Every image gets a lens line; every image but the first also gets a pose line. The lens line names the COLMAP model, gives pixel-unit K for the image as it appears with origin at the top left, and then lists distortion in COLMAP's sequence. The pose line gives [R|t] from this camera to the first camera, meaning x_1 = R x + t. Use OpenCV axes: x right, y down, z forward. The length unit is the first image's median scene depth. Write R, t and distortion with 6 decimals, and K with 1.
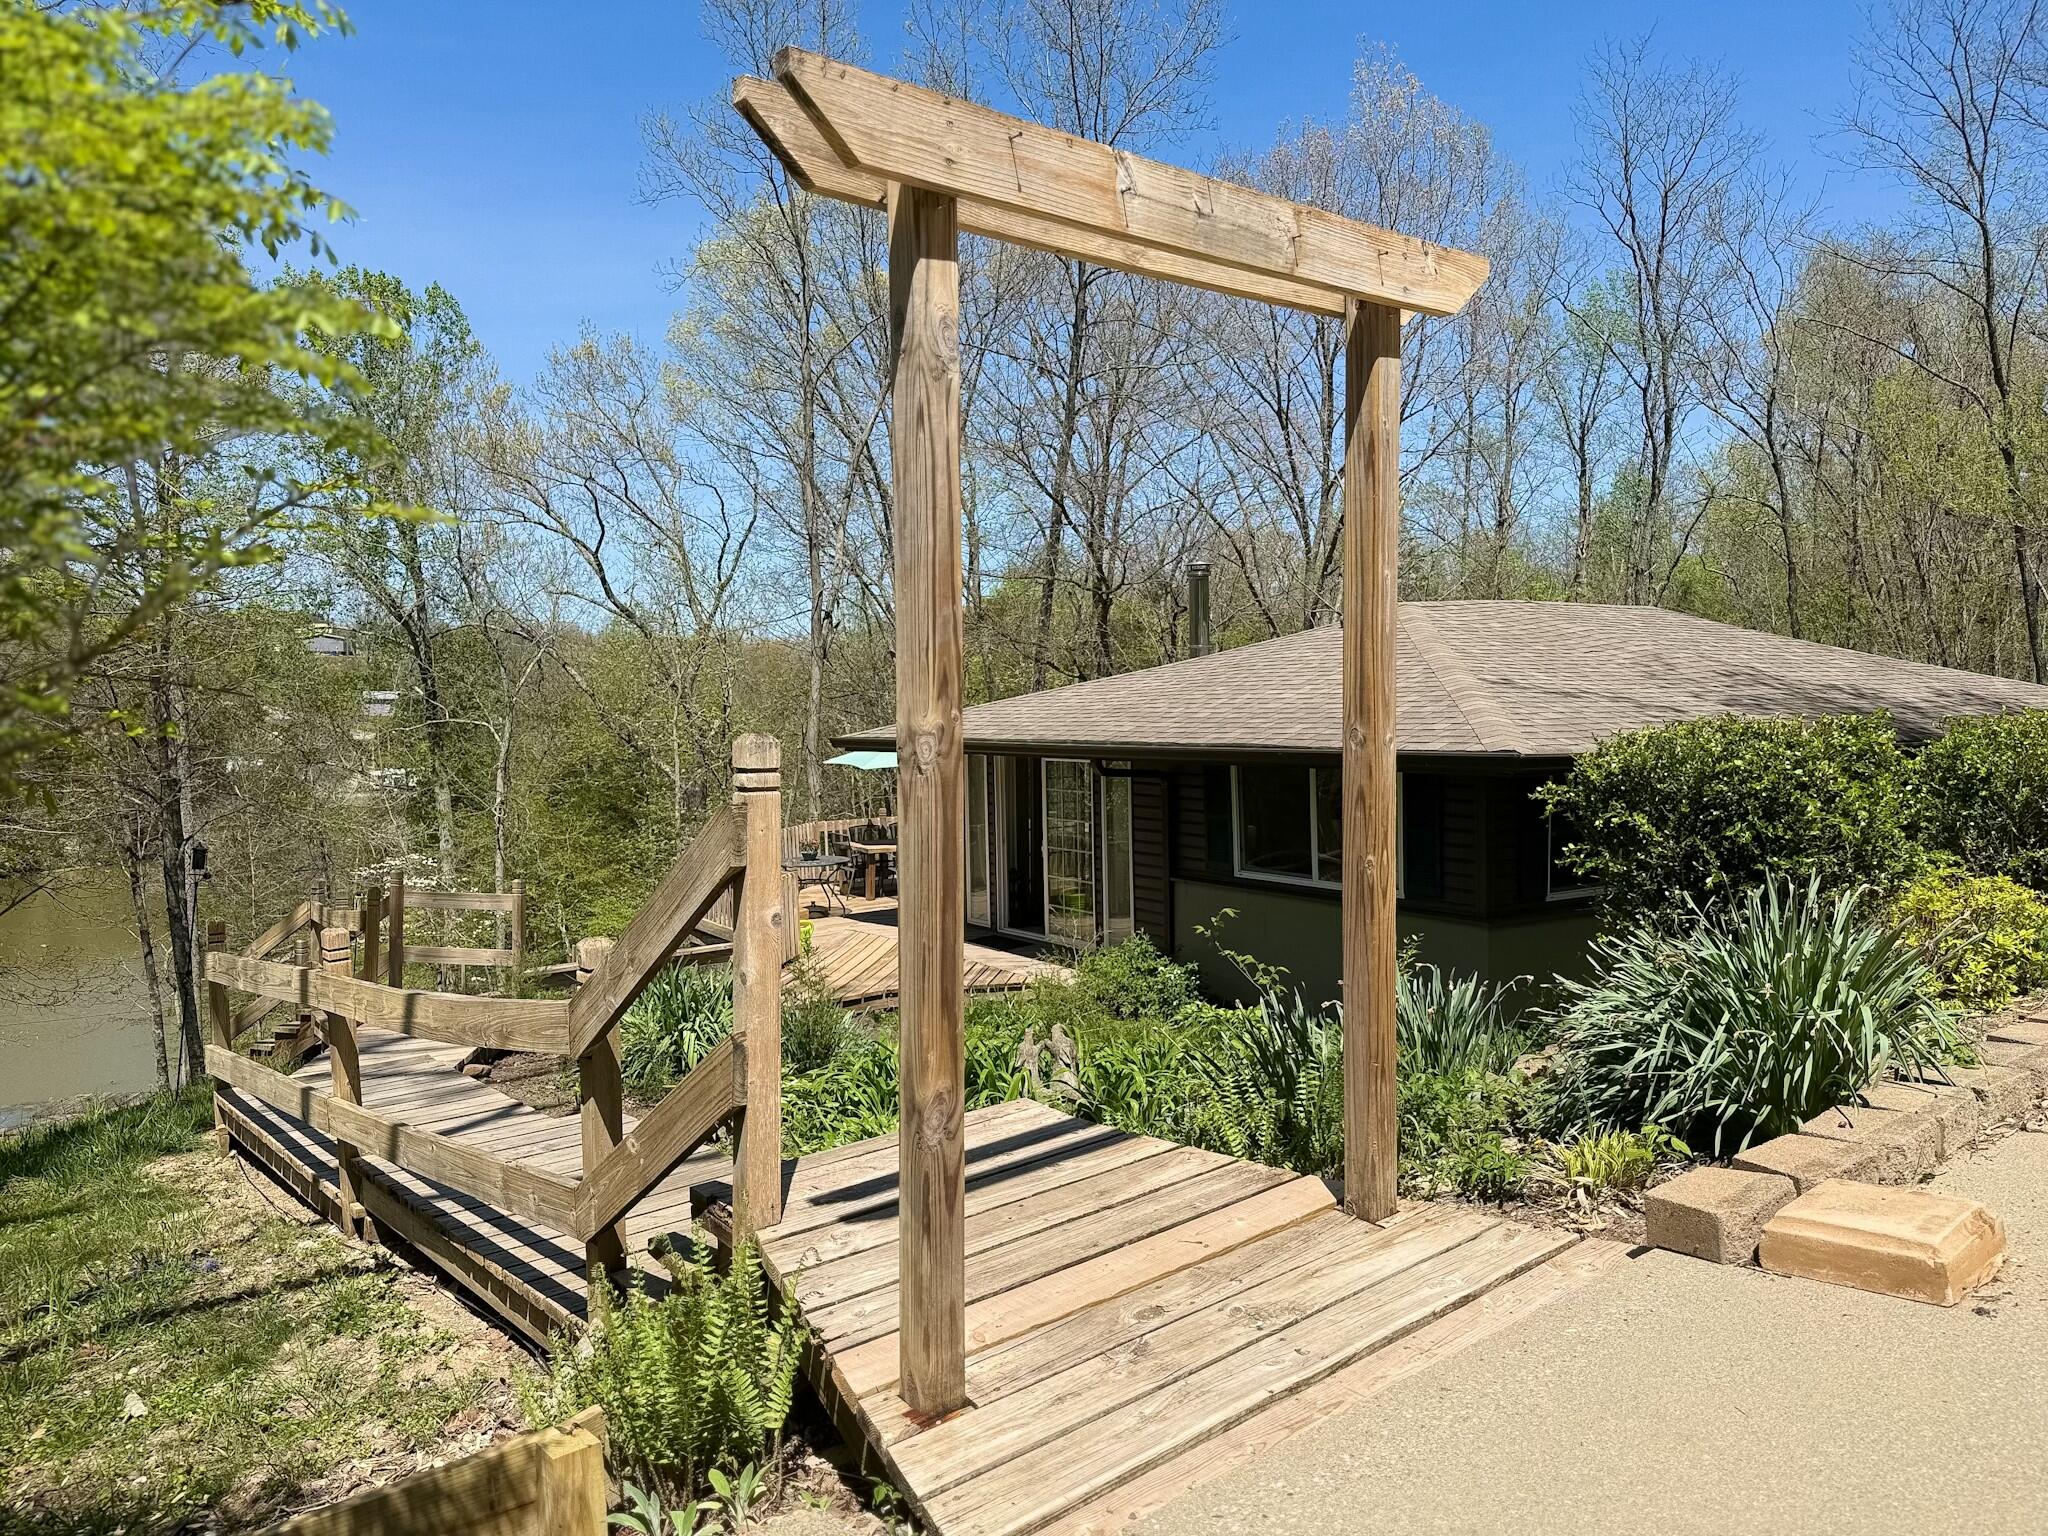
lens RADIAL K [[1449.3, 0, 1021.2], [0, 1449.3, 729.3], [0, 0, 1]] dist [0.071681, -0.098569]
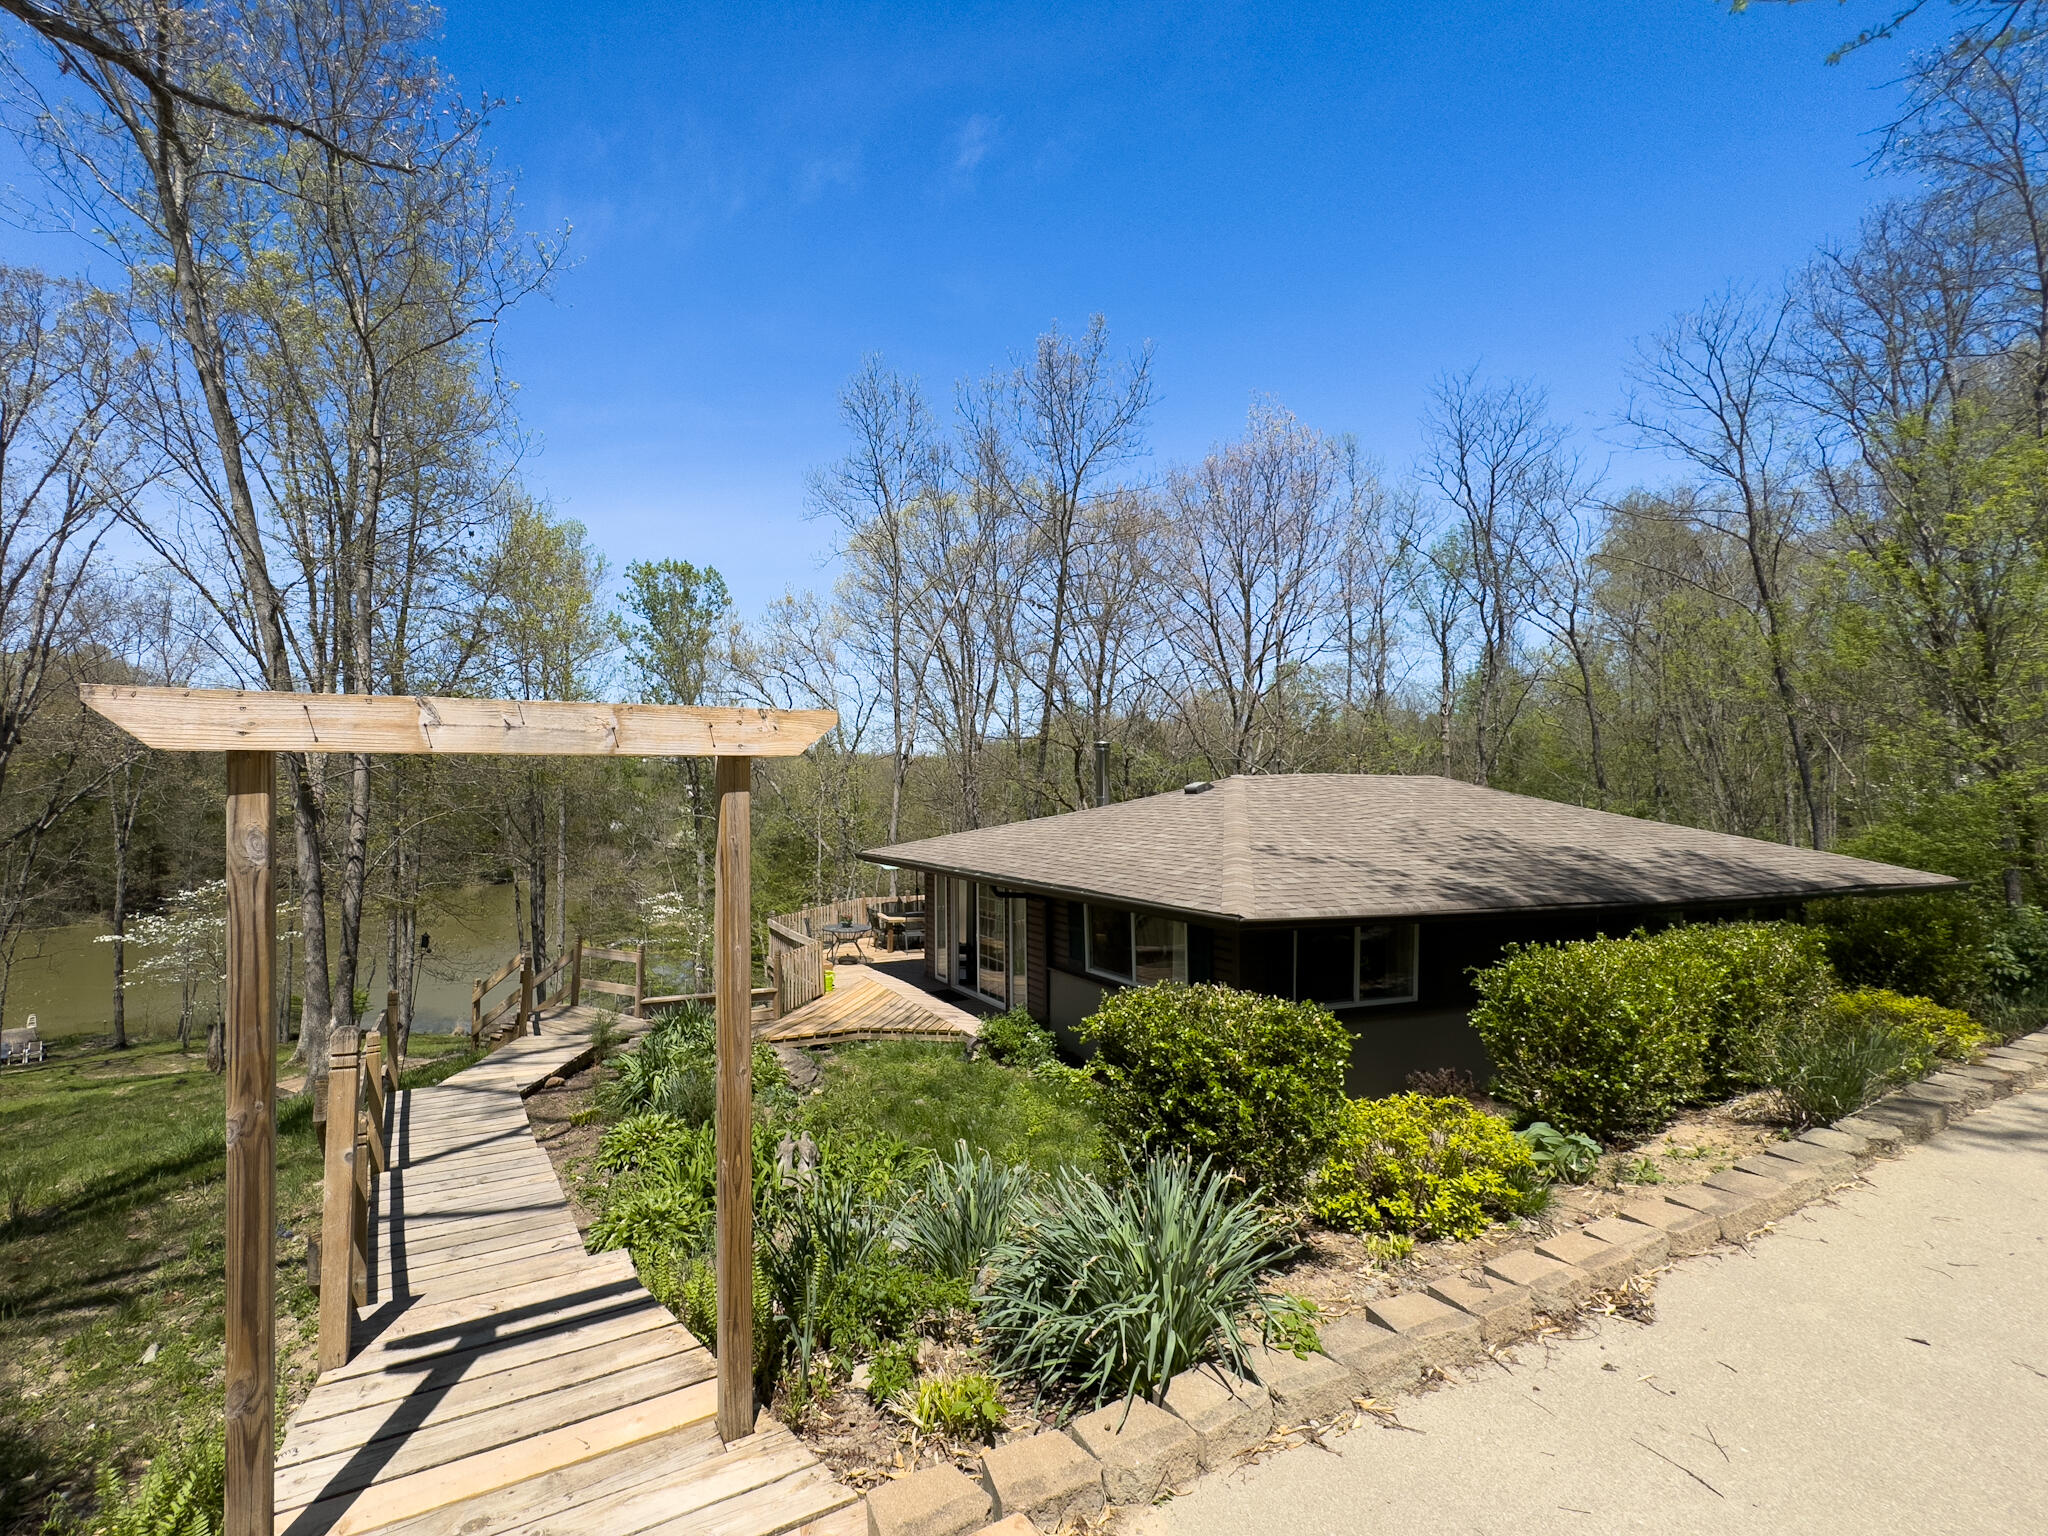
lens RADIAL K [[862.1, 0, 1023.2], [0, 862.1, 671.2], [0, 0, 1]] dist [0.001542, -0.000201]
pose [[0.969103, 0.003468, -0.246634, 0.262943], [-0.023967, 0.996494, -0.080162, -0.113636], [0.245491, 0.083596, 0.965788, 0.099853]]
